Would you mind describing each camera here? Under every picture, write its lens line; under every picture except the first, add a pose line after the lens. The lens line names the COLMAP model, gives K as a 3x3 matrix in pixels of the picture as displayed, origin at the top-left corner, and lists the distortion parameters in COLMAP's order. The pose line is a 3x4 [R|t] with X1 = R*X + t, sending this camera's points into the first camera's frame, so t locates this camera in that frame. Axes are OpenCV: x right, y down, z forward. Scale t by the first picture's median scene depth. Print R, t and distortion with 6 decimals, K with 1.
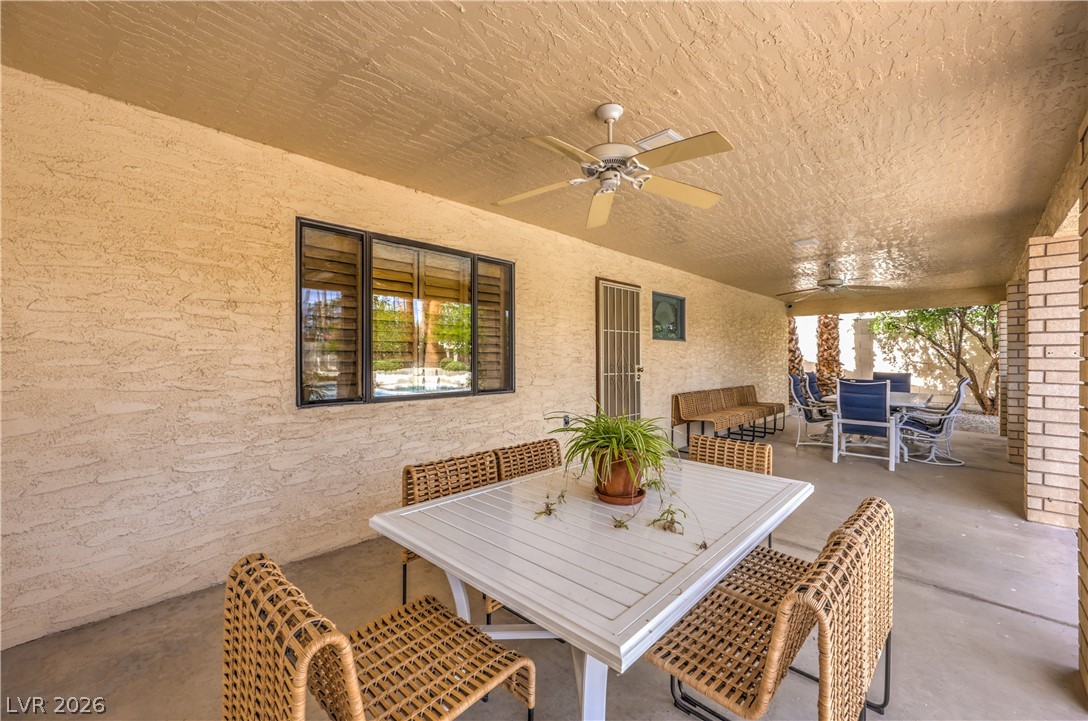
lens RADIAL K [[461.9, 0, 549.3], [0, 461.9, 358.8], [0, 0, 1]] dist [0.000660, 0.001245]
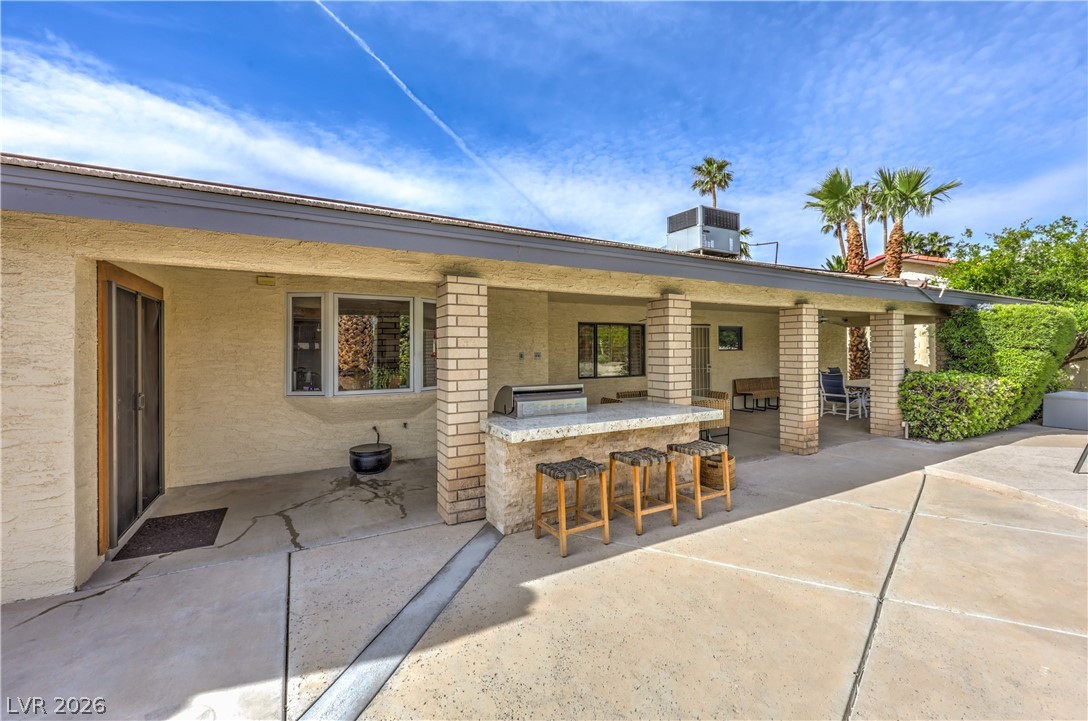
lens RADIAL K [[461.9, 0, 539.3], [0, 461.9, 348.7], [0, 0, 1]] dist [0.000660, 0.001245]
pose [[0.950751, -0.006770, -0.309883, 0.106350], [0.006756, 0.999977, -0.001117, -0.053661], [0.309883, -0.001032, 0.950774, -1.085192]]
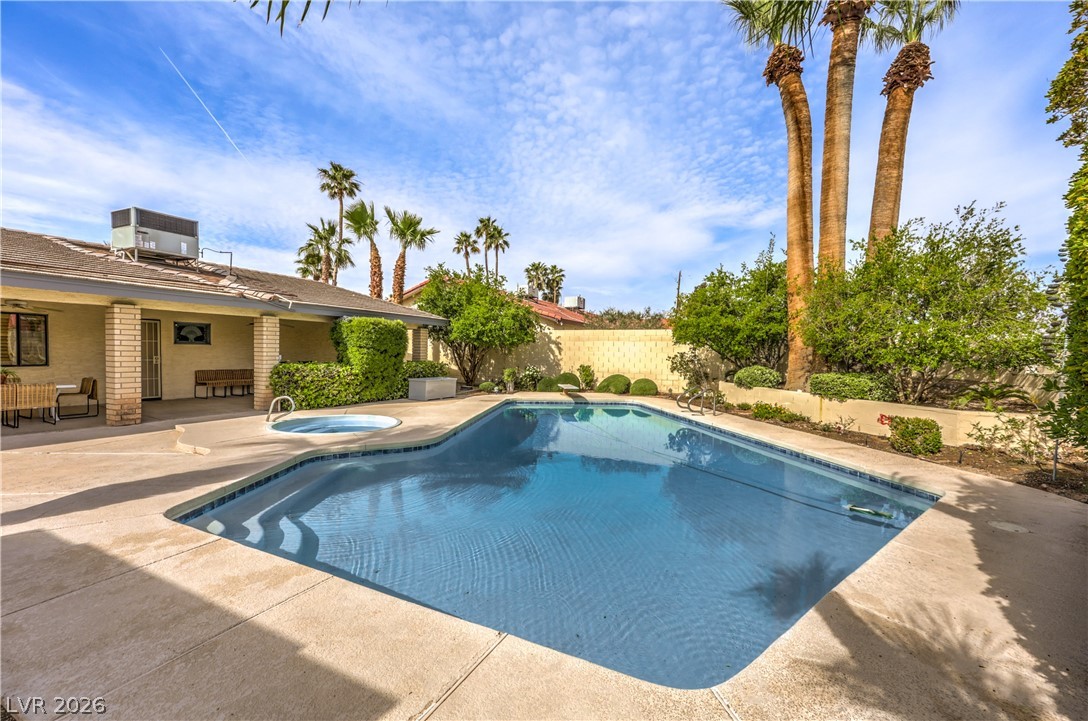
lens RADIAL K [[461.9, 0, 539.8], [0, 461.9, 367.8], [0, 0, 1]] dist [0.000660, 0.001245]
pose [[0.959743, 0.009947, 0.280702, 1.315112], [-0.020124, 0.999240, 0.033395, -0.038603], [-0.280157, -0.037700, 0.959214, -1.549545]]
